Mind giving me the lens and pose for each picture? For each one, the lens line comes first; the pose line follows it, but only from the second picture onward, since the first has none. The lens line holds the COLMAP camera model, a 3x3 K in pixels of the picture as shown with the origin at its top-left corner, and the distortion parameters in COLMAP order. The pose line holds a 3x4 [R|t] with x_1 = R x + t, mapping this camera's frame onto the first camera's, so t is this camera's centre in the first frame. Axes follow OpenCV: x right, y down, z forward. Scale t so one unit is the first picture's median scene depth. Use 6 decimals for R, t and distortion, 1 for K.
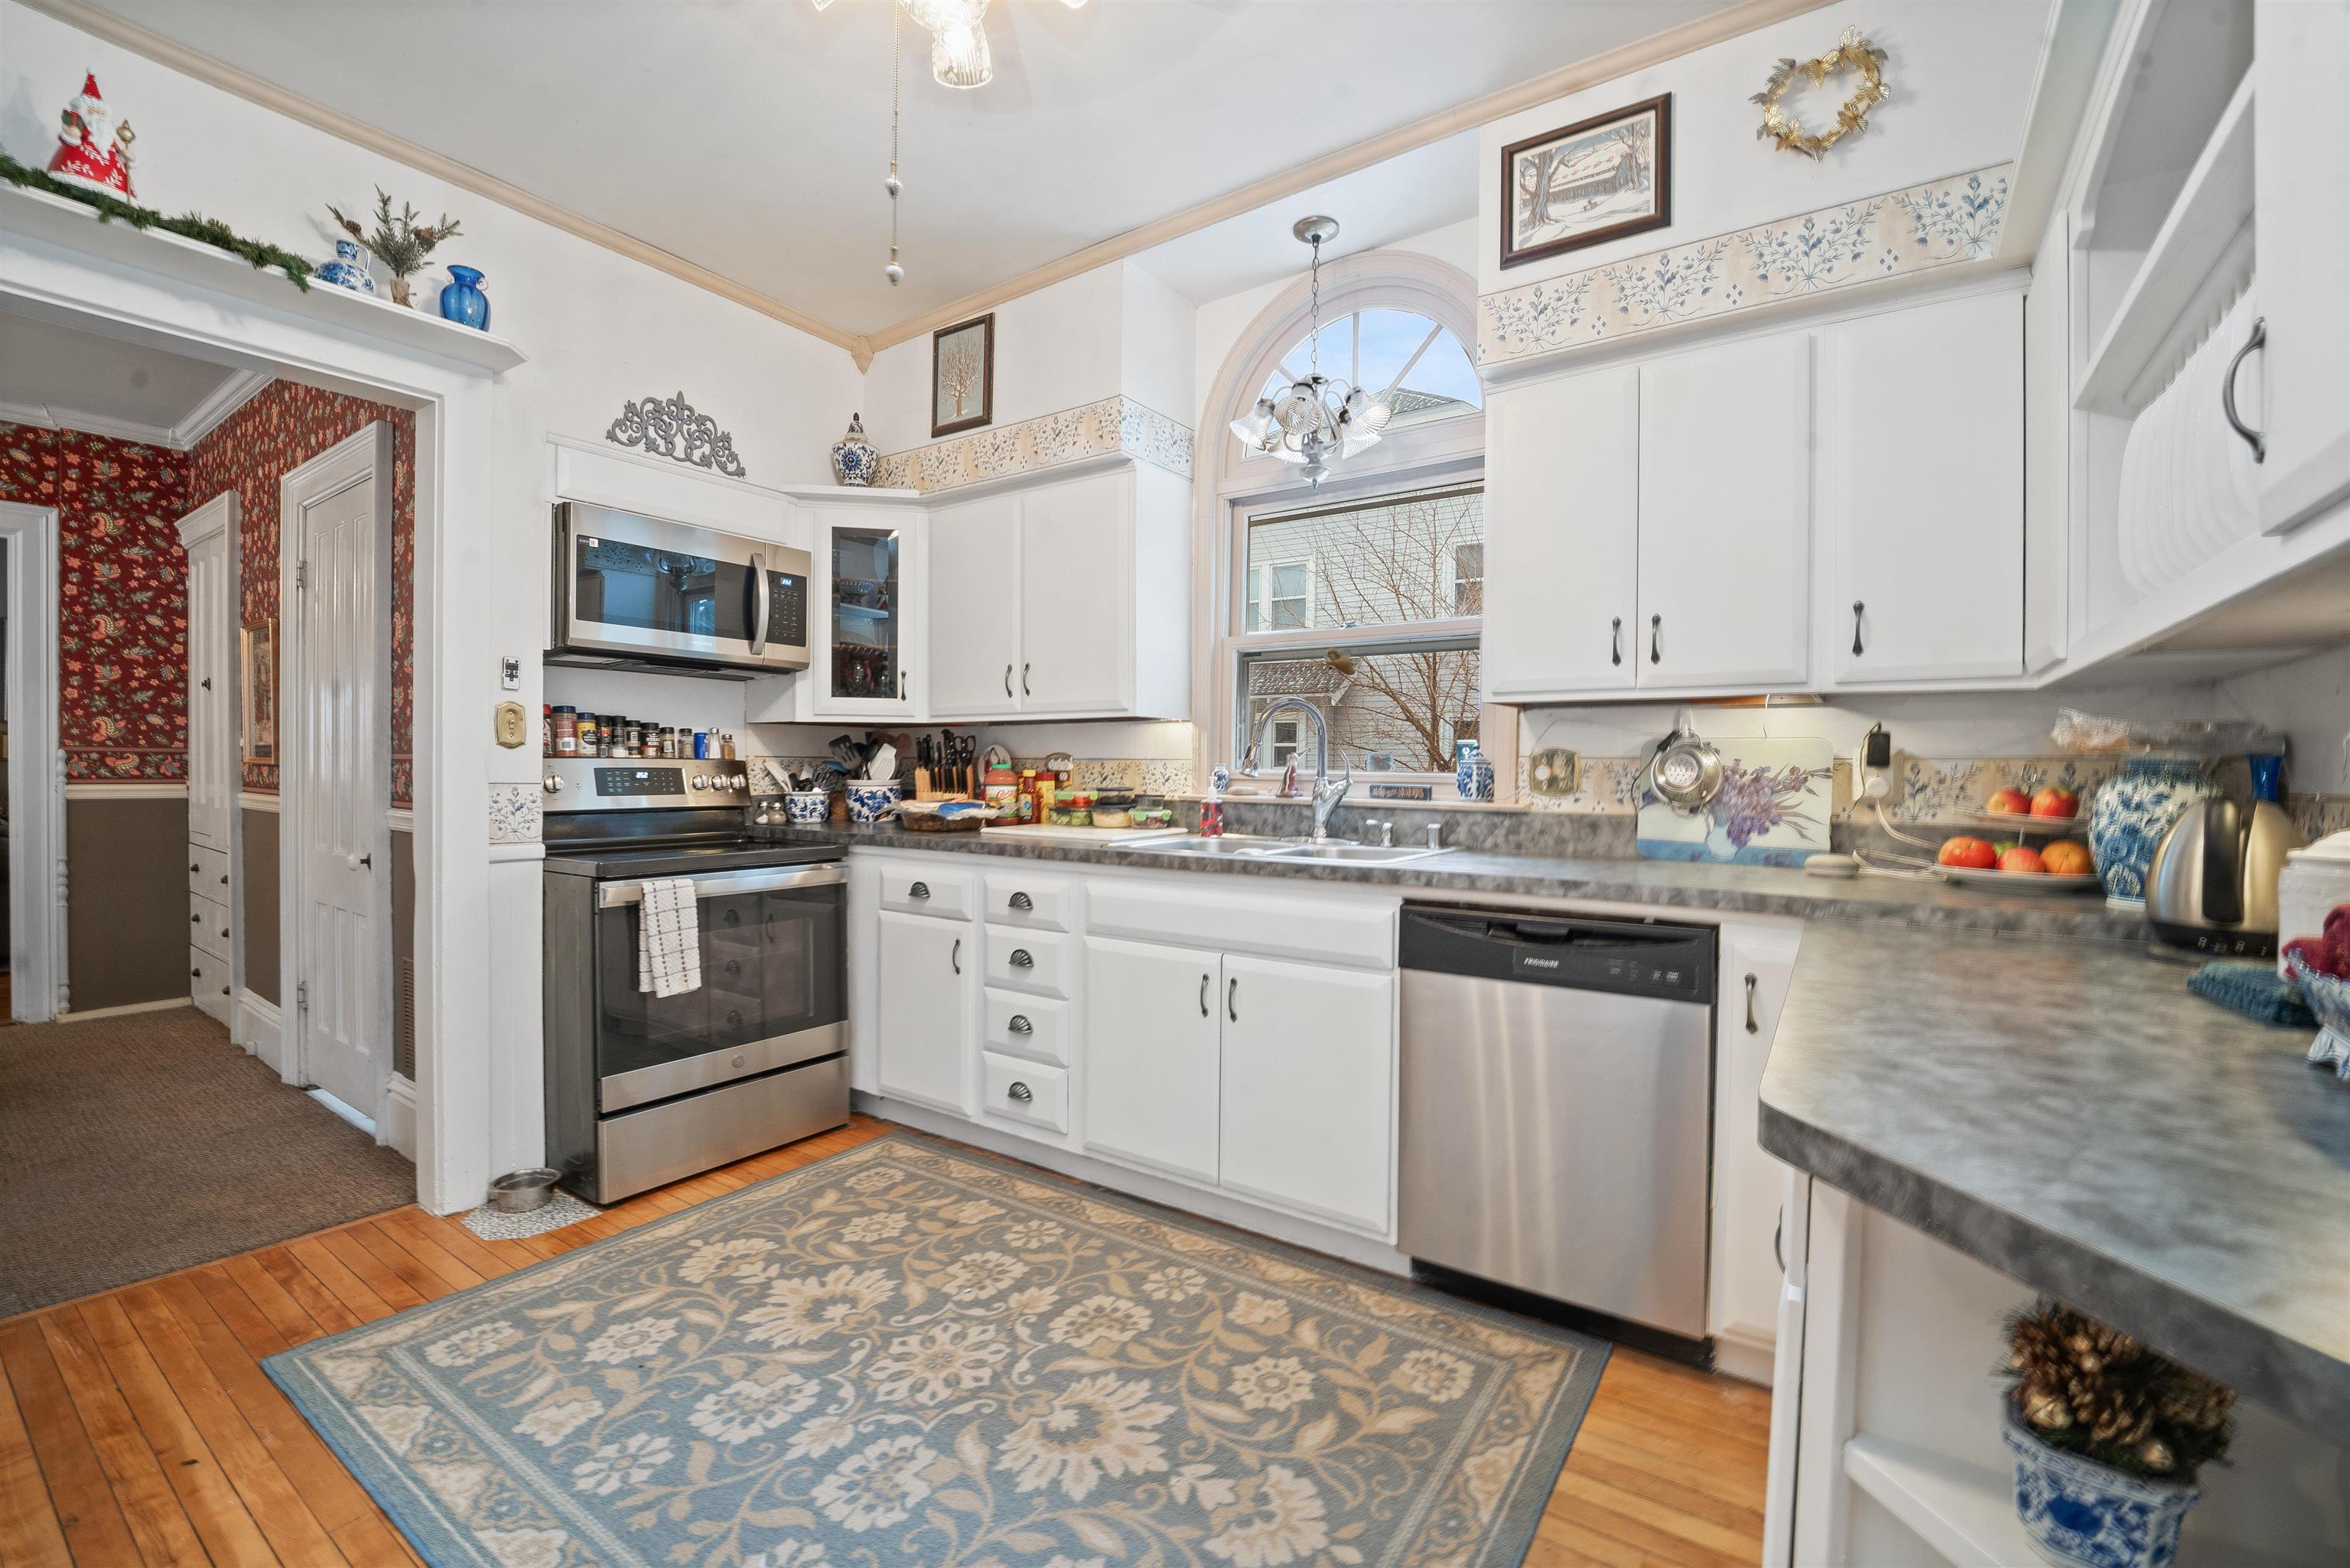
lens RADIAL K [[988.8, 0, 1190.7], [0, 988.8, 787.0], [0, 0, 1]] dist [-0.020099, 0.000396]
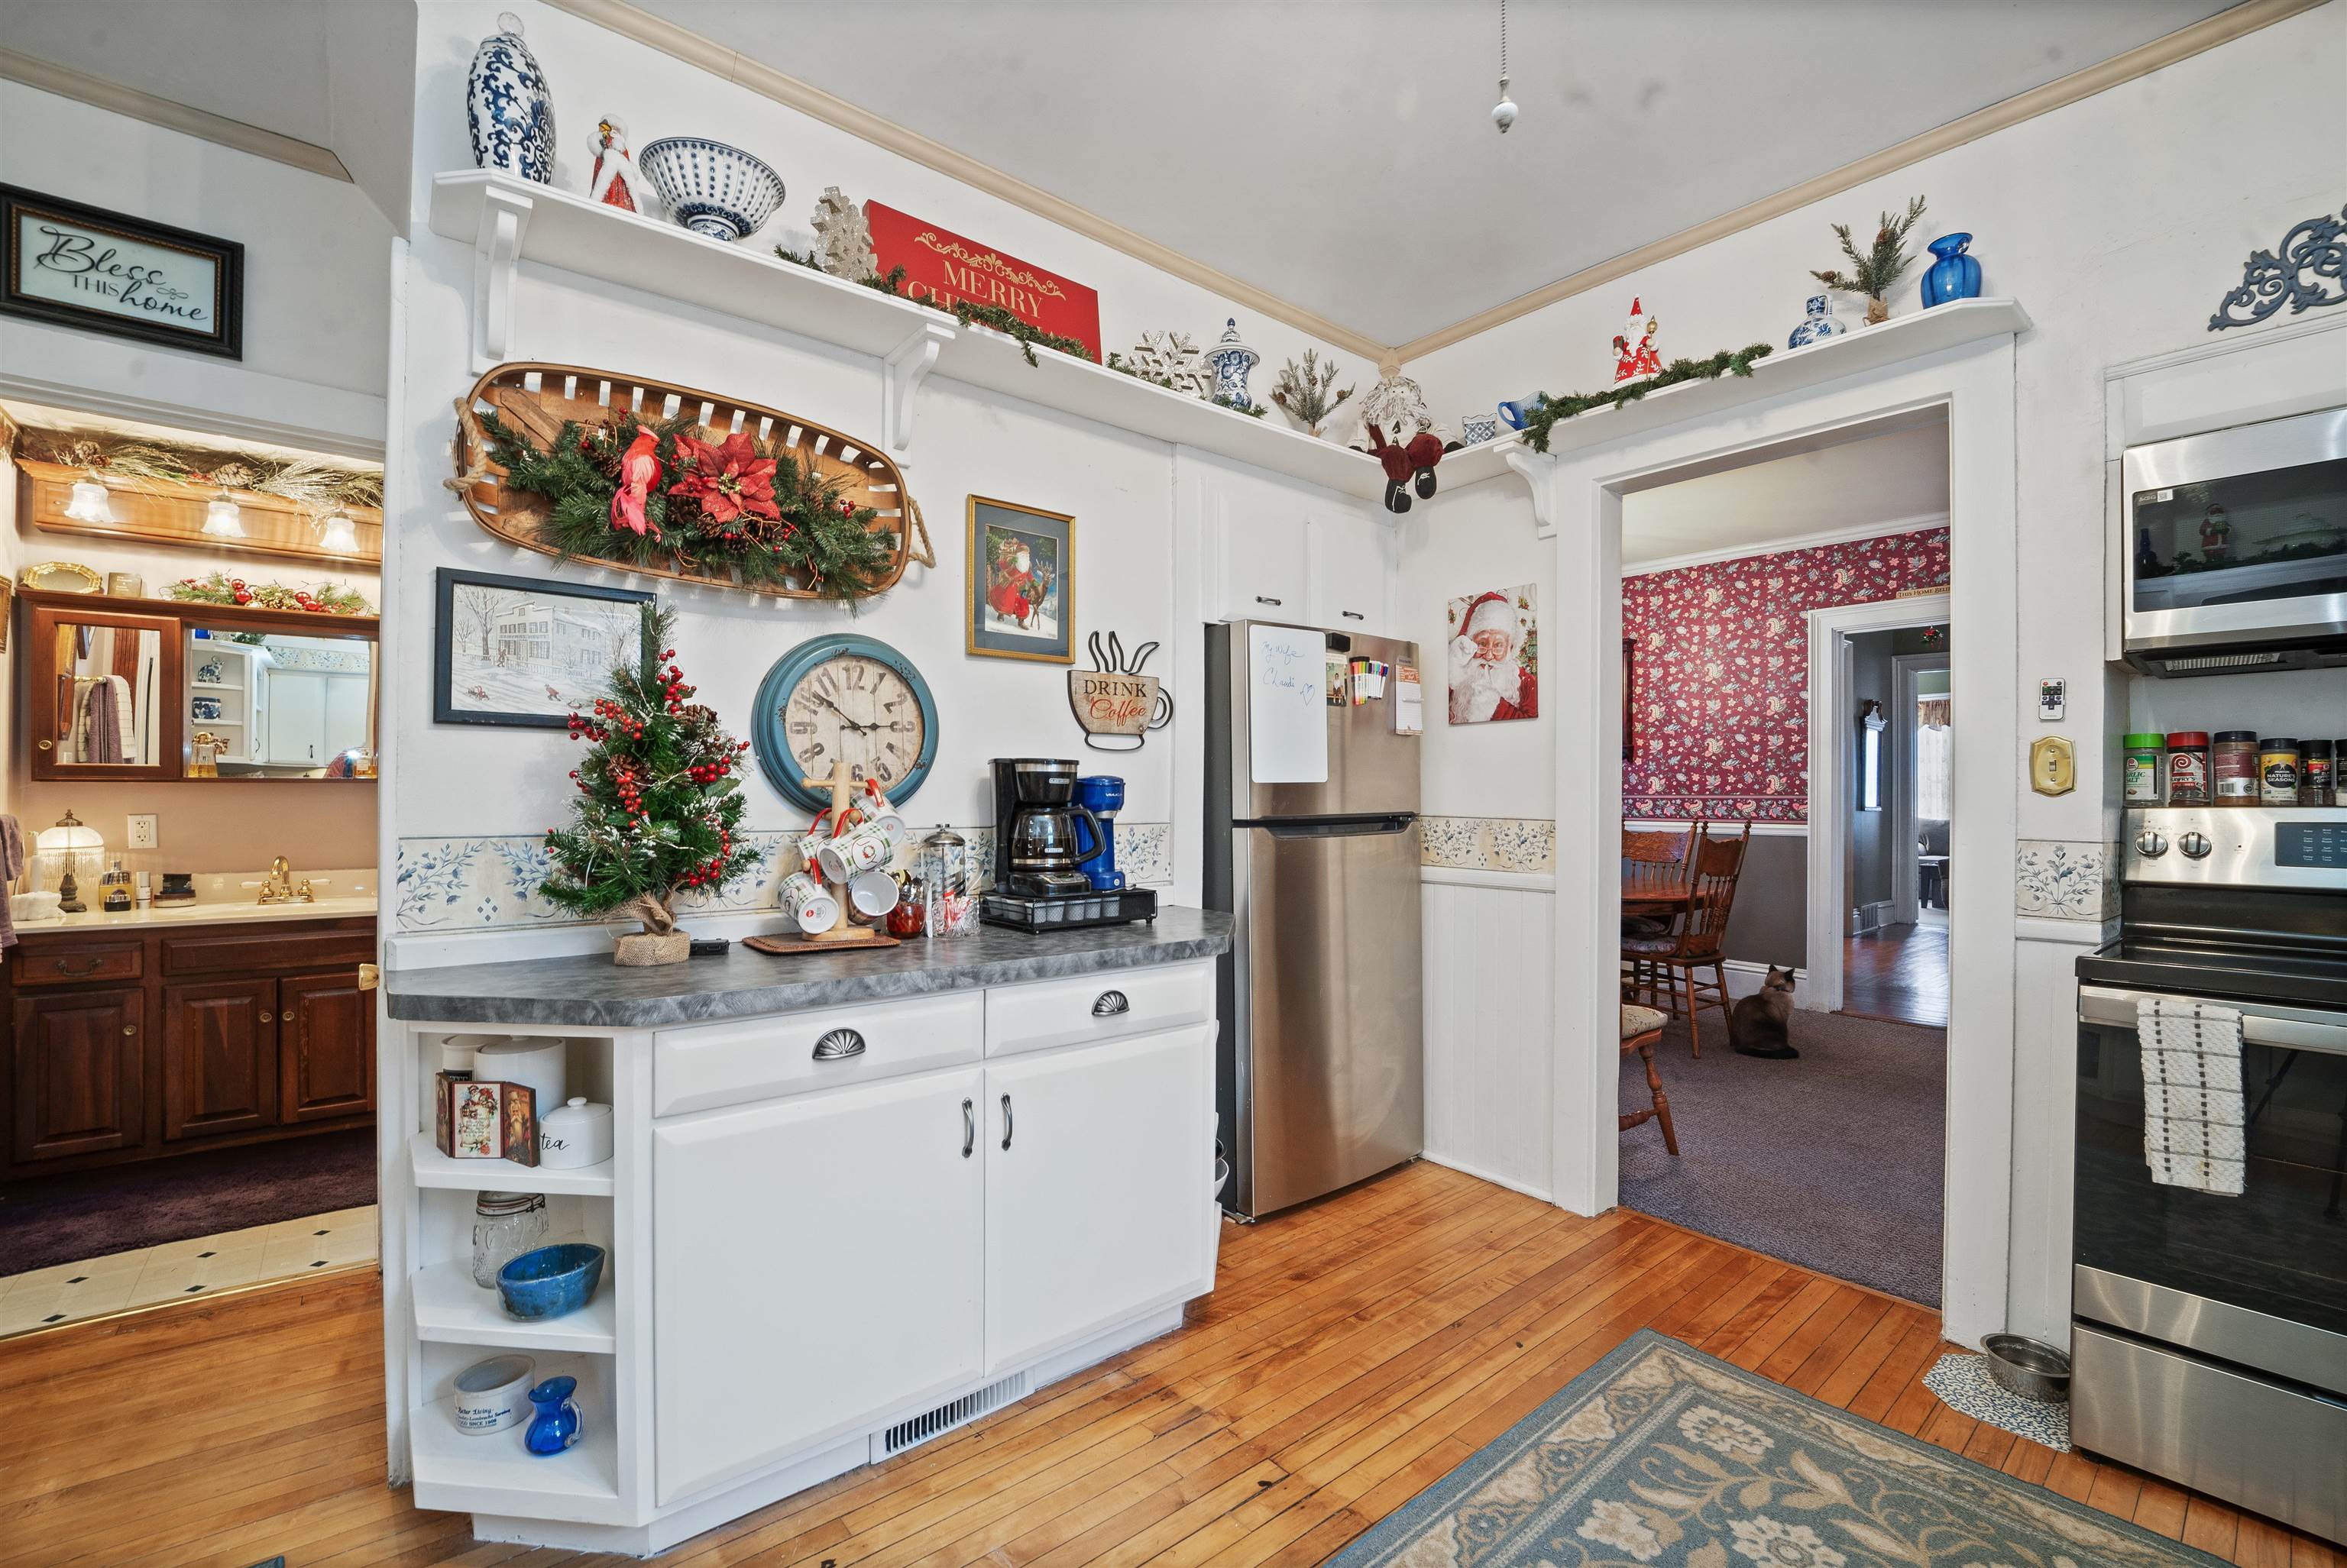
lens RADIAL K [[987.5, 0, 1188.7], [0, 987.5, 800.5], [0, 0, 1]] dist [-0.020099, 0.000396]
pose [[-0.259075, -0.009935, -0.965806, 0.256319], [-0.024987, 0.999681, -0.003581, -0.017876], [0.965534, 0.023205, -0.259241, 0.602733]]
